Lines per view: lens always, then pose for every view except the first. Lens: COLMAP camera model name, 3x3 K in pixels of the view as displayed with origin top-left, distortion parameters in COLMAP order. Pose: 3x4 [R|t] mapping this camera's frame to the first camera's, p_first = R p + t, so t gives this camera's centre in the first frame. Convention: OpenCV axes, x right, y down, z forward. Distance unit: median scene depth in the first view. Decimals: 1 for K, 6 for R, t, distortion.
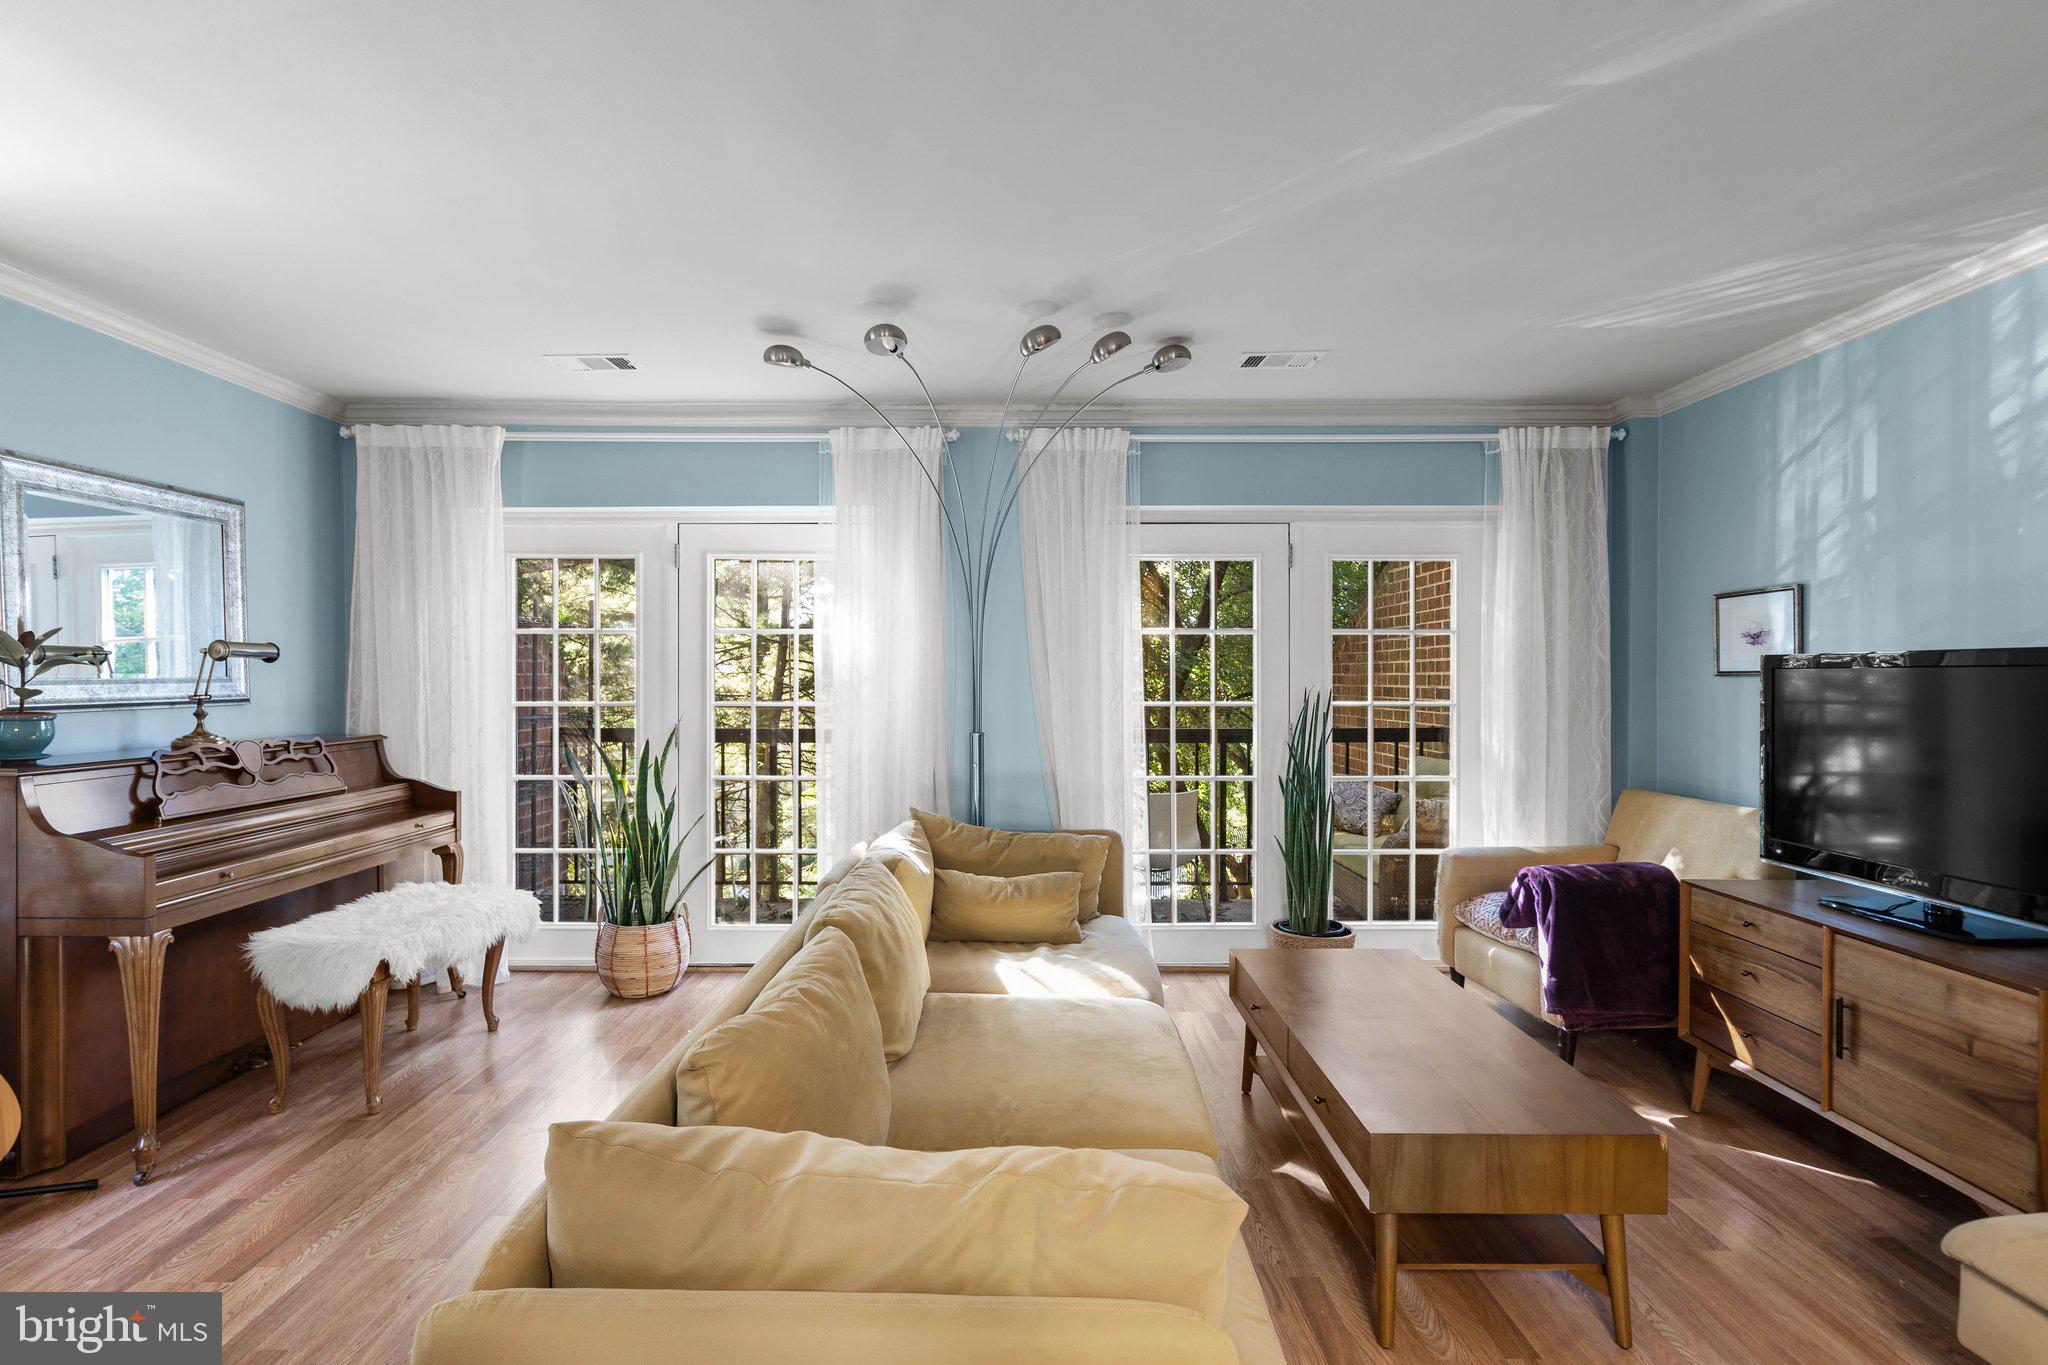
lens RADIAL K [[955.6, 0, 1016.6], [0, 955.6, 686.3], [0, 0, 1]] dist [-0.000756, 0.000671]
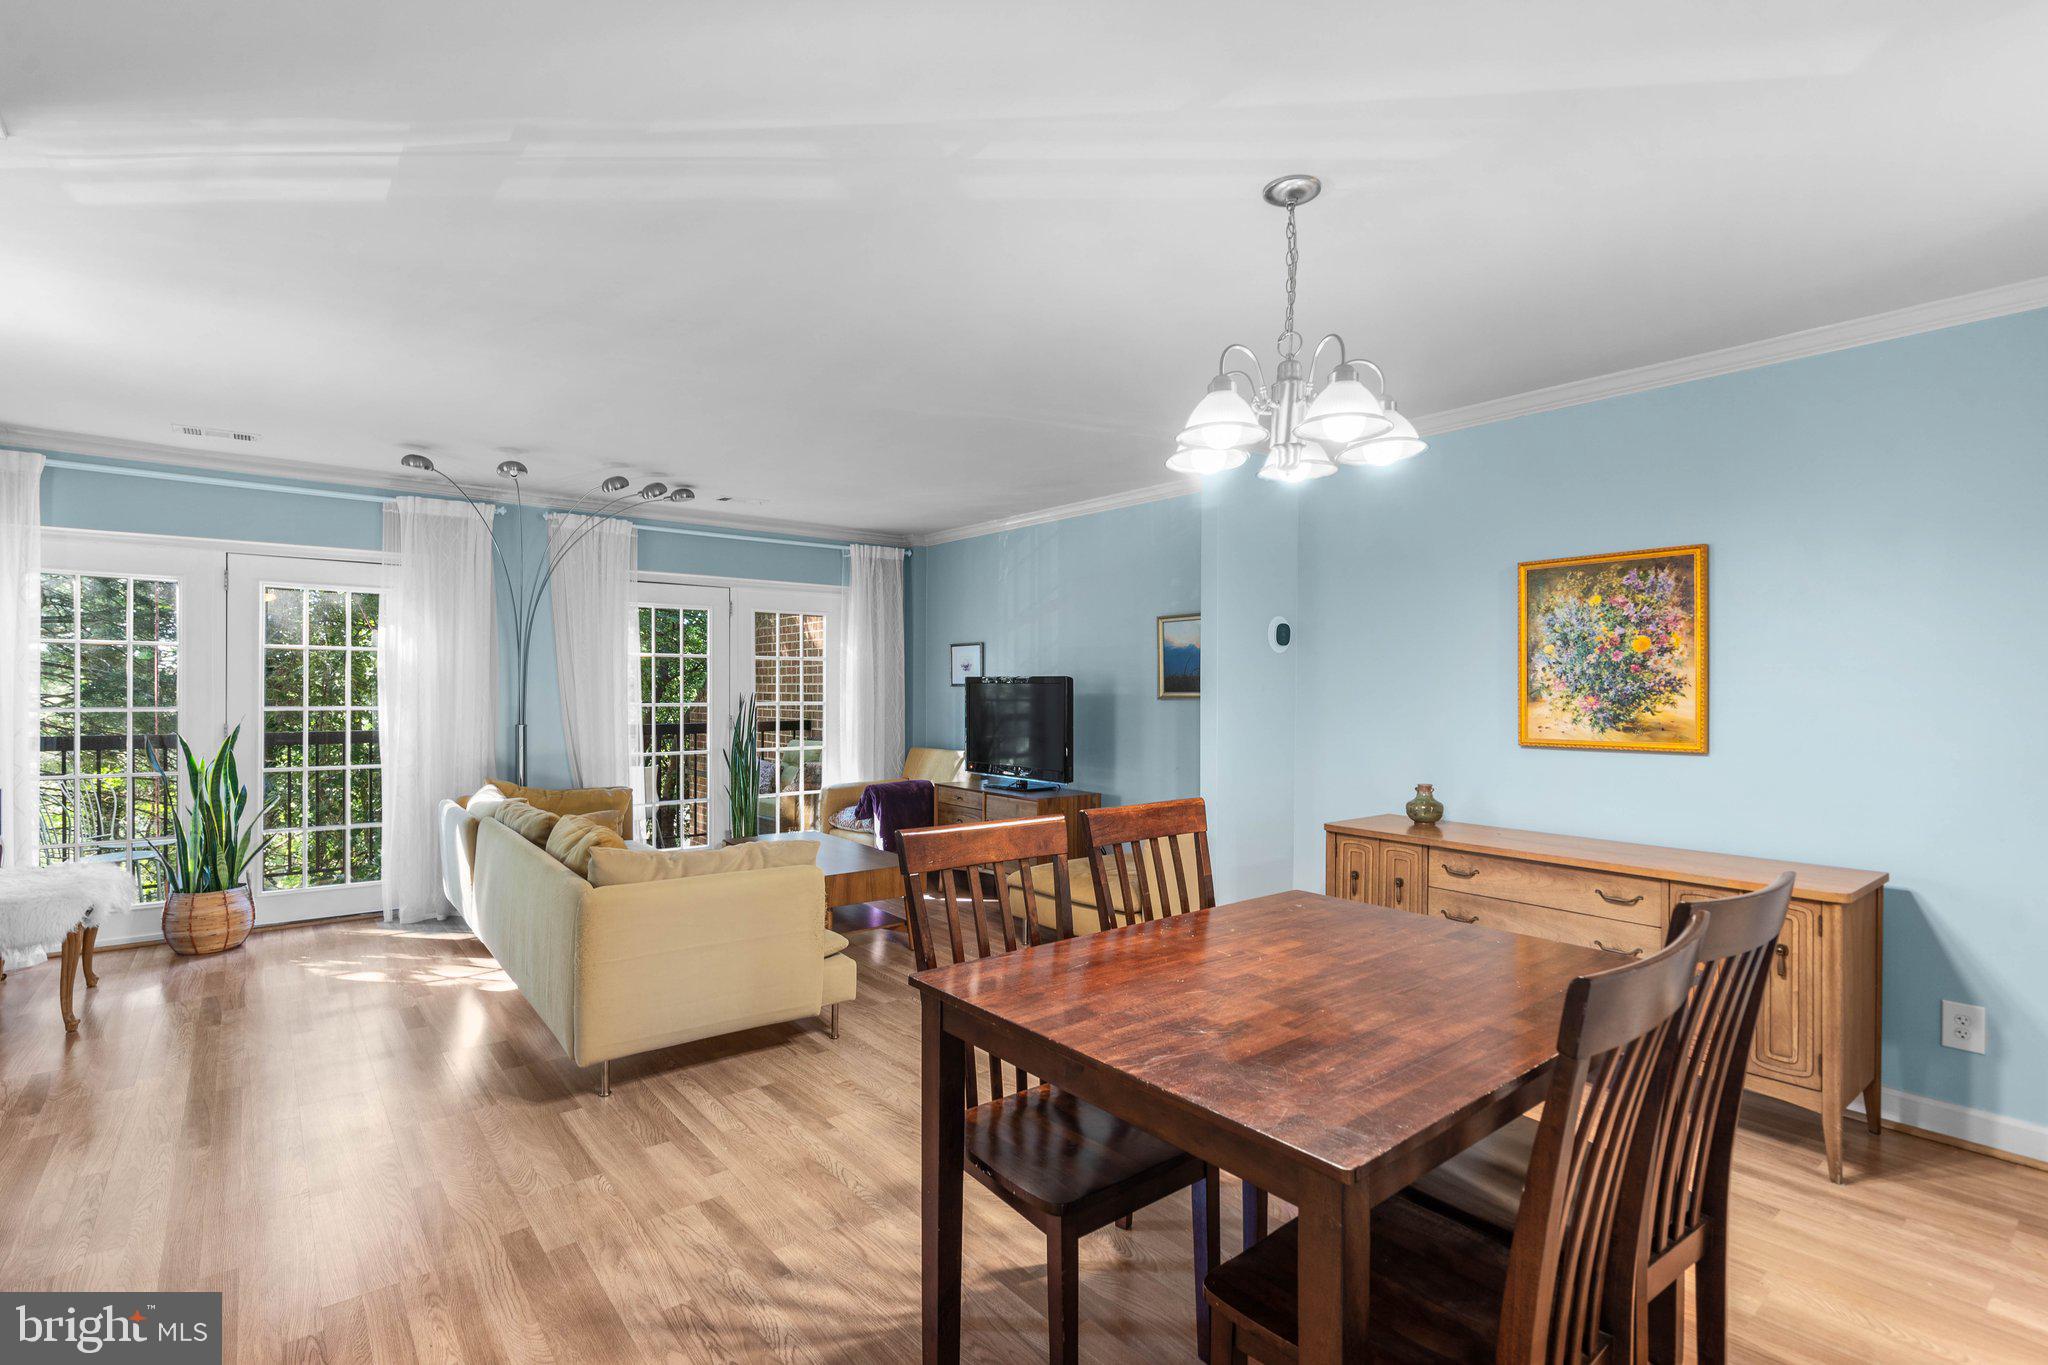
lens RADIAL K [[959.6, 0, 1010.1], [0, 959.6, 693.9], [0, 0, 1]] dist [-0.001037, 0.000873]
pose [[0.782682, -0.001915, 0.622419, -0.367268], [0.001256, 0.999998, 0.001498, 0.001827], [-0.622421, -0.000391, 0.782683, -0.568468]]
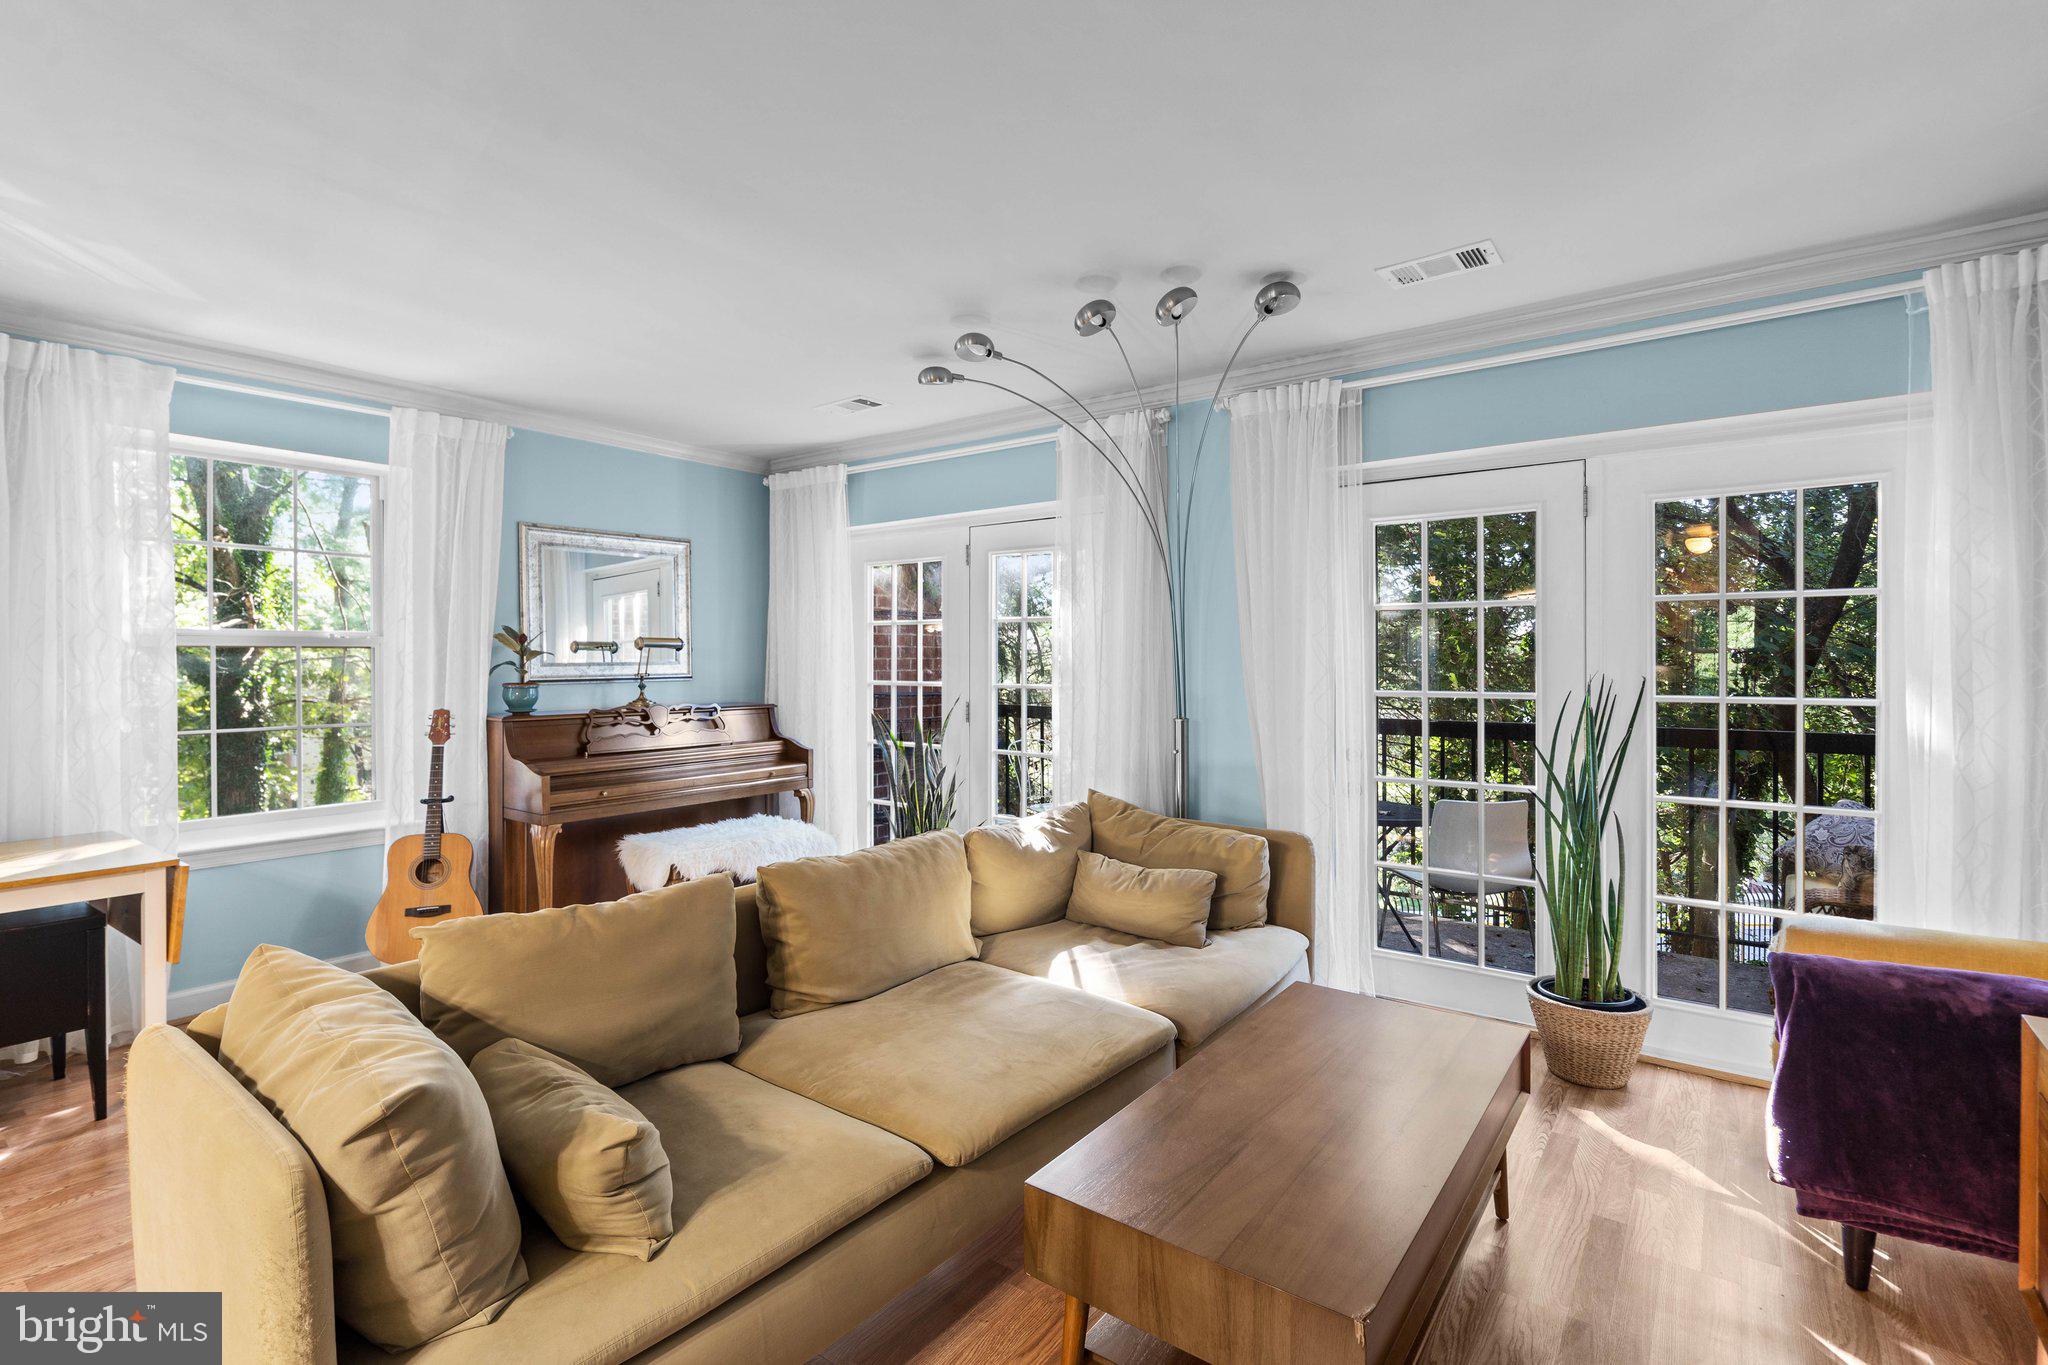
lens RADIAL K [[947.3, 0, 1033.2], [0, 947.3, 673.9], [0, 0, 1]] dist [0.000447, 0.000415]
pose [[0.800501, 0.008734, -0.599267, 0.425868], [-0.004654, 0.999954, 0.008357, -0.004574], [0.599313, -0.003901, 0.800505, 0.144804]]
